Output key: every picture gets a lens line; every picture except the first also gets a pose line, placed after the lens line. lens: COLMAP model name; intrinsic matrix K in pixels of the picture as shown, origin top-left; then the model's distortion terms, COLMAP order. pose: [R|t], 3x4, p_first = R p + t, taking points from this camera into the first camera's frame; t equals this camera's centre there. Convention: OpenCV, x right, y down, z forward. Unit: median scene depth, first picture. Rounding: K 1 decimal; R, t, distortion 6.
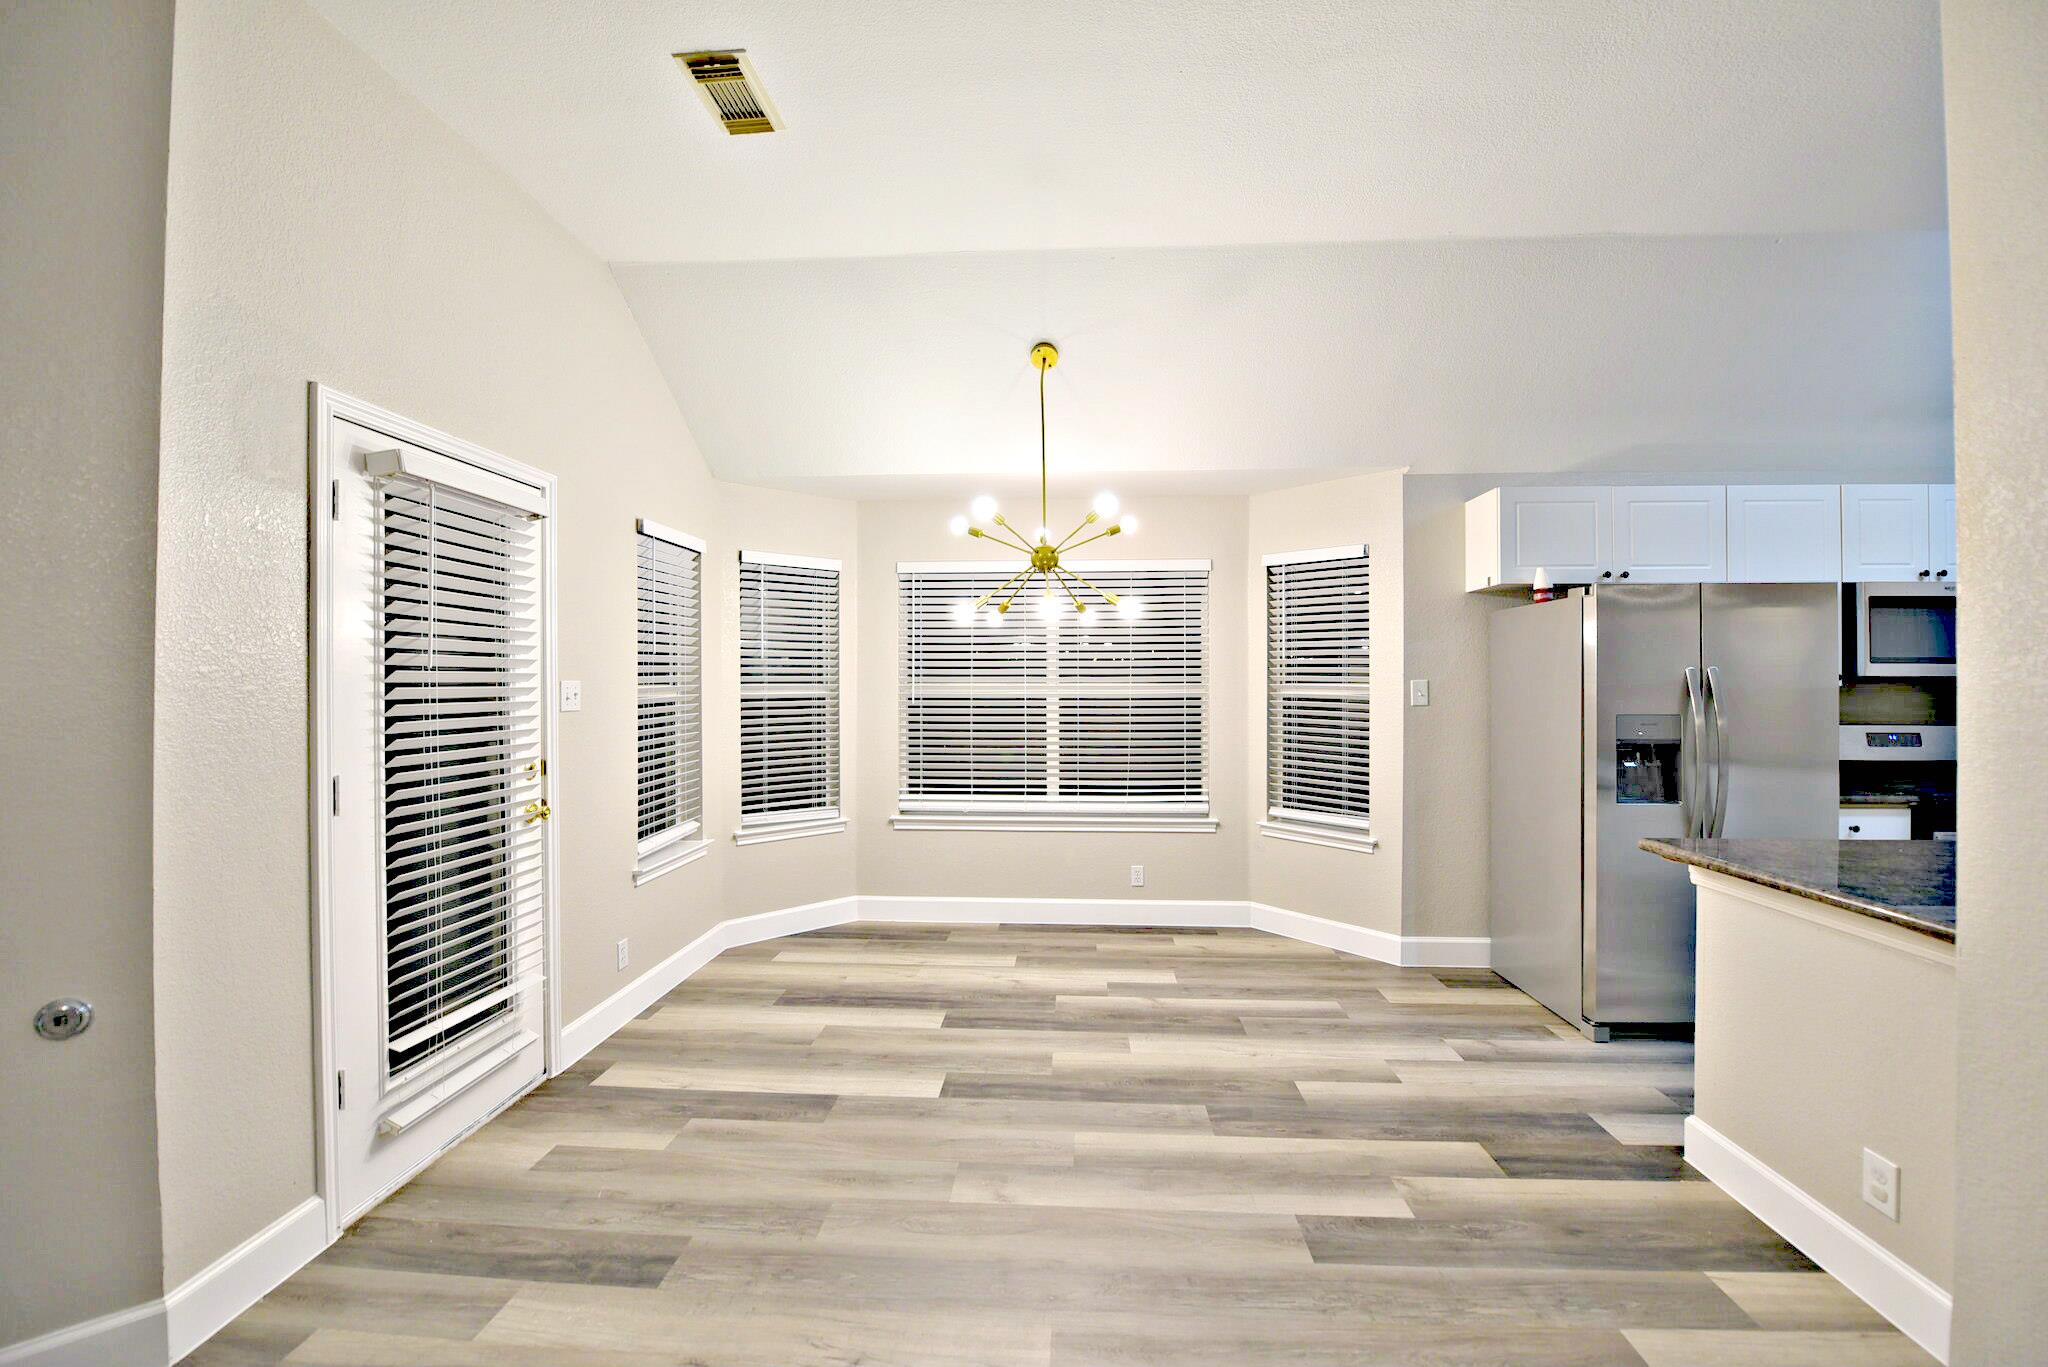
lens RADIAL K [[816.8, 0, 1035.4], [0, 816.8, 682.4], [0, 0, 1]] dist [-0.018597, -0.000841]
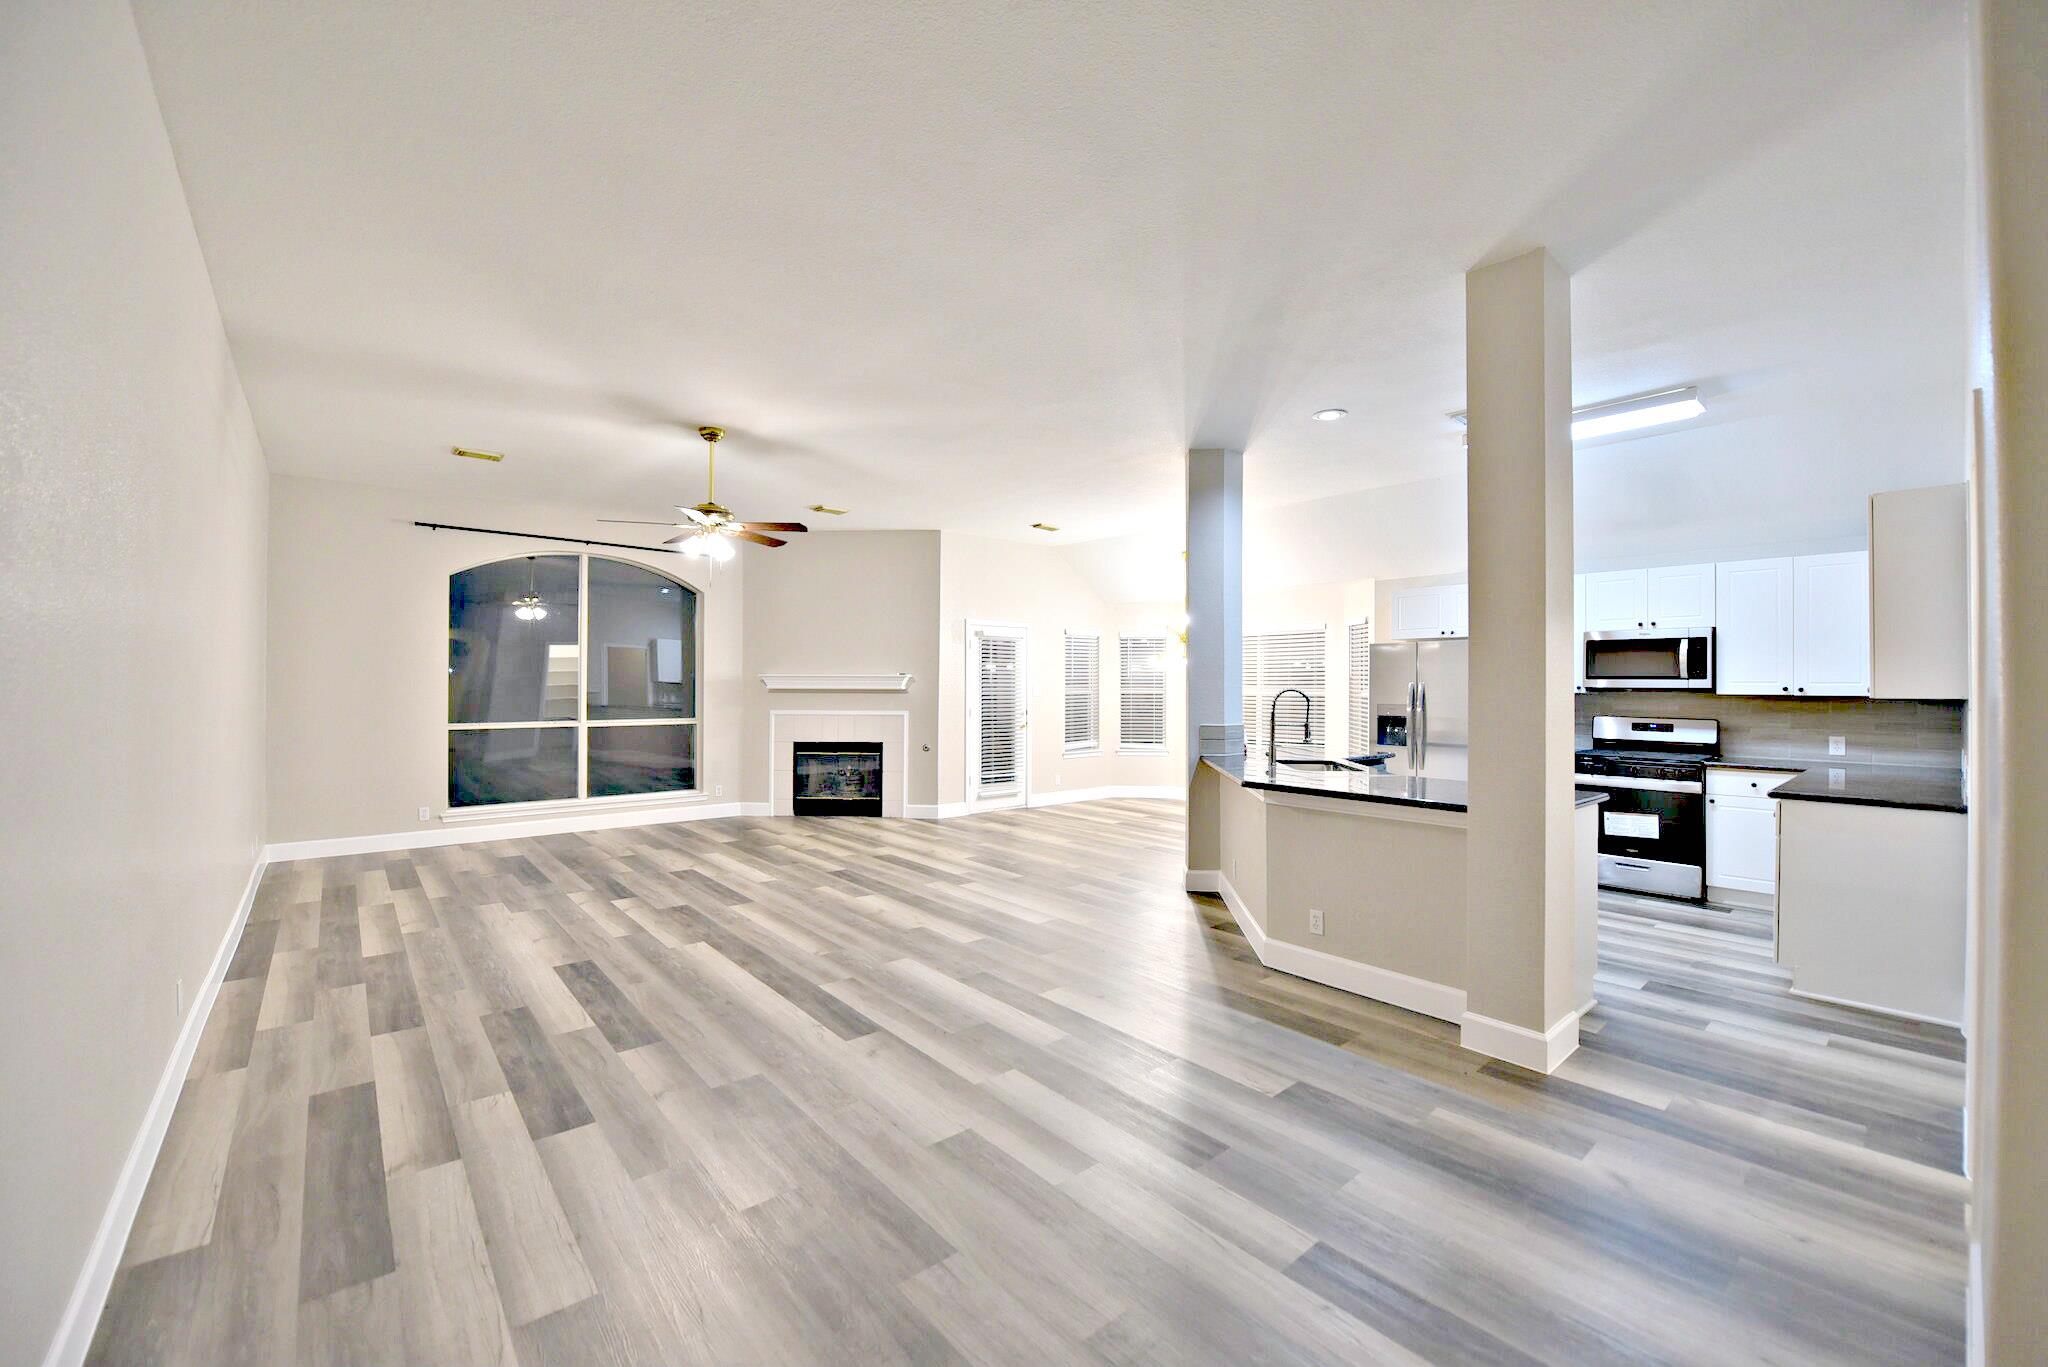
lens RADIAL K [[816.8, 0, 1028.4], [0, 816.8, 687.5], [0, 0, 1]] dist [-0.018597, -0.000841]
pose [[0.696159, 0.005946, -0.717863, 1.600977], [-0.006408, 0.999977, 0.002069, -0.003046], [0.717859, 0.003160, 0.696181, -1.173816]]
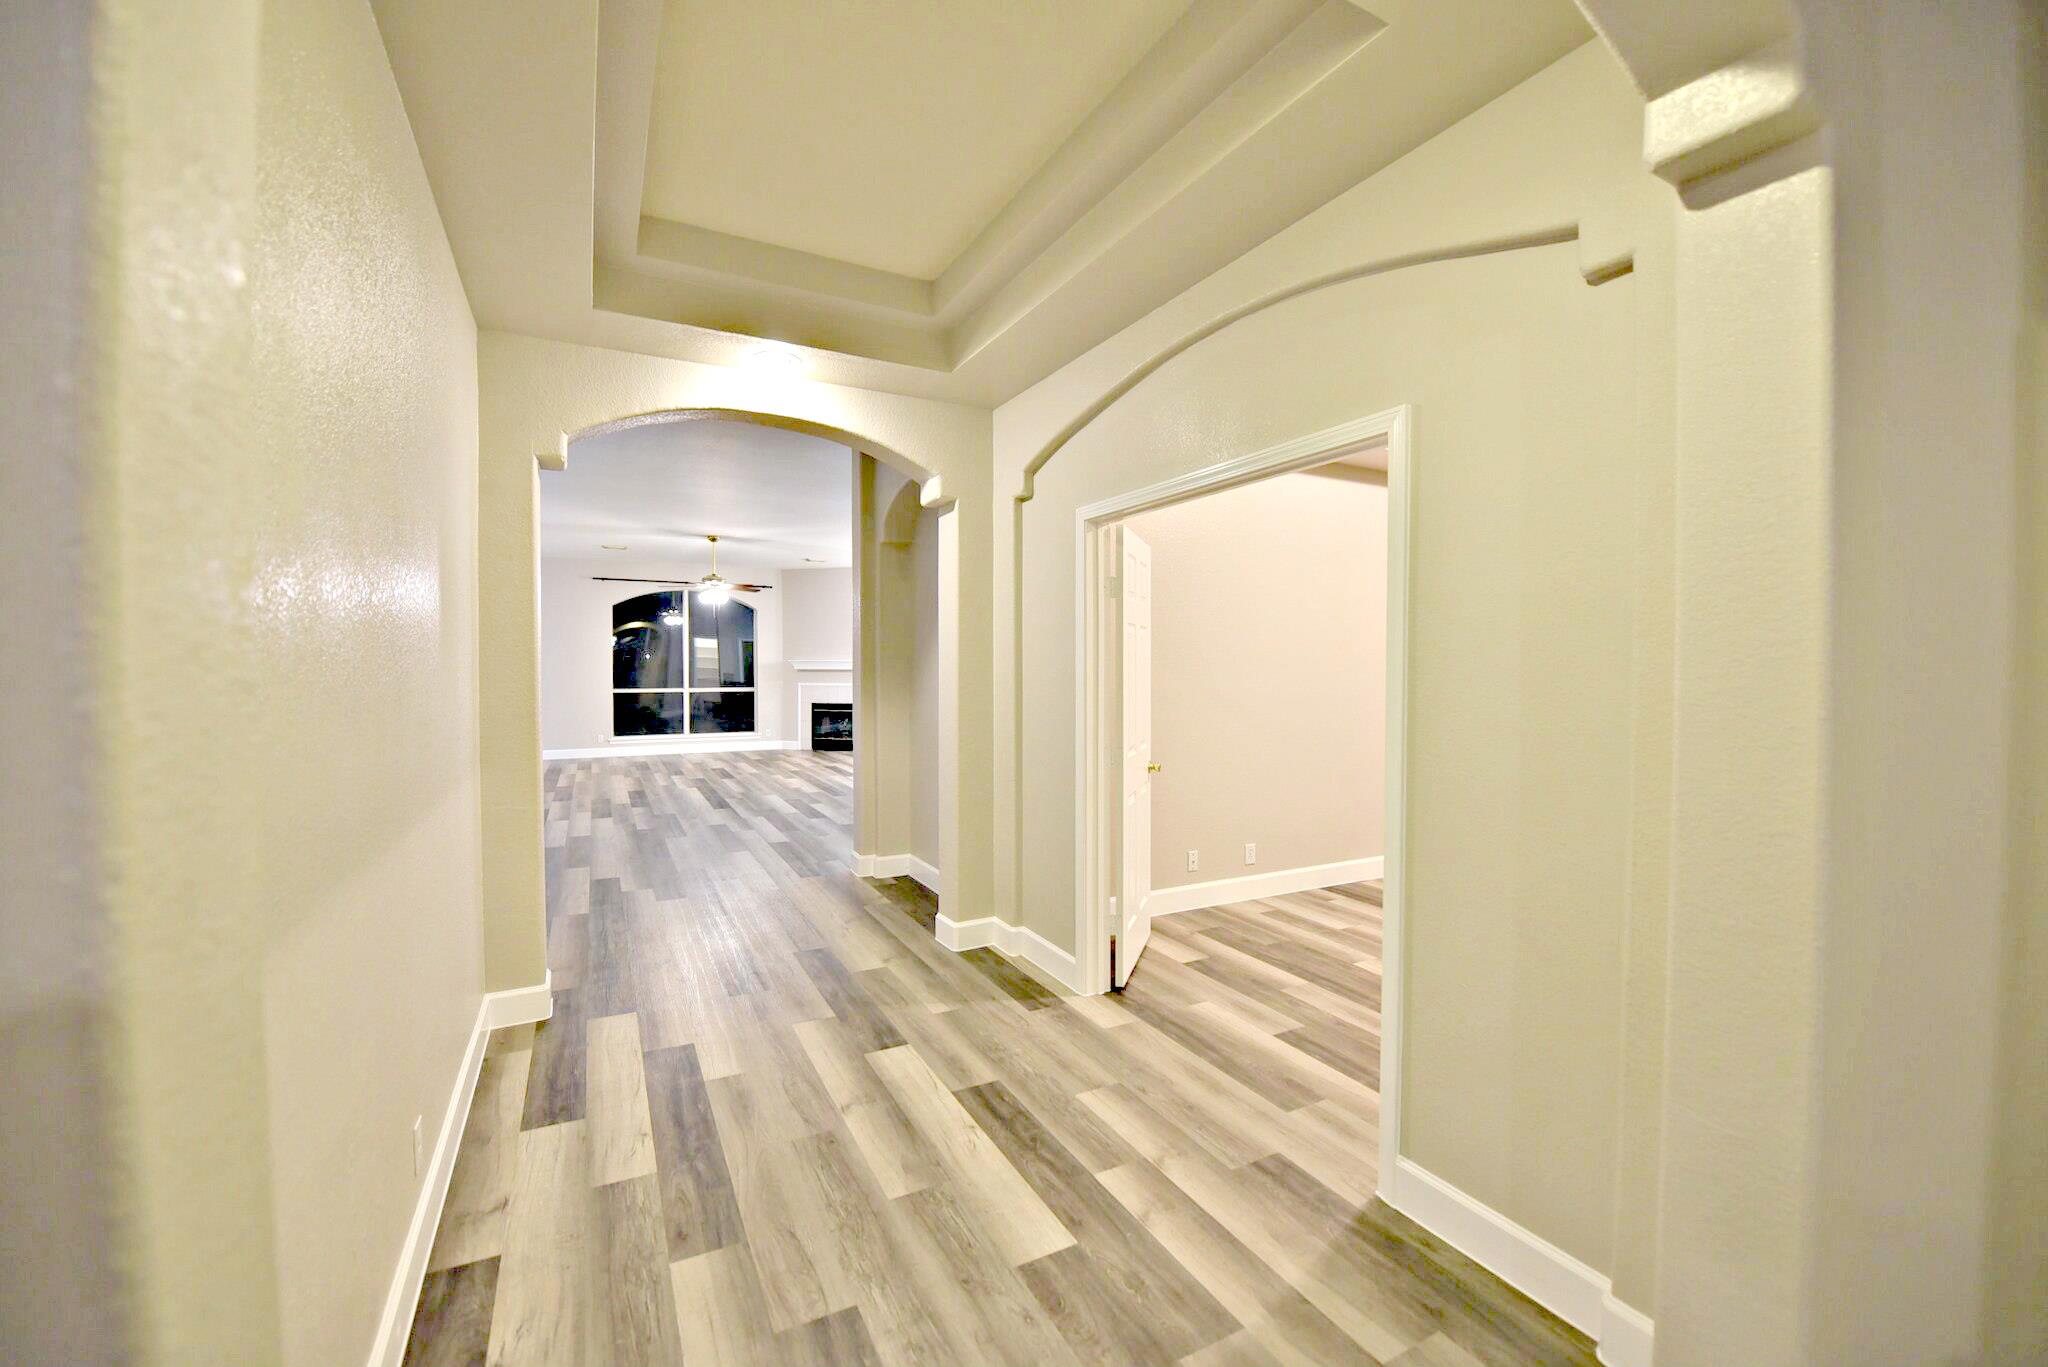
lens RADIAL K [[816.8, 0, 1016.8], [0, 816.8, 689.6], [0, 0, 1]] dist [-0.018597, -0.000841]
pose [[0.517160, 0.027611, -0.855443, 3.346997], [-0.004150, 0.999549, 0.029753, -0.013094], [0.855879, -0.011837, 0.517041, -1.132582]]
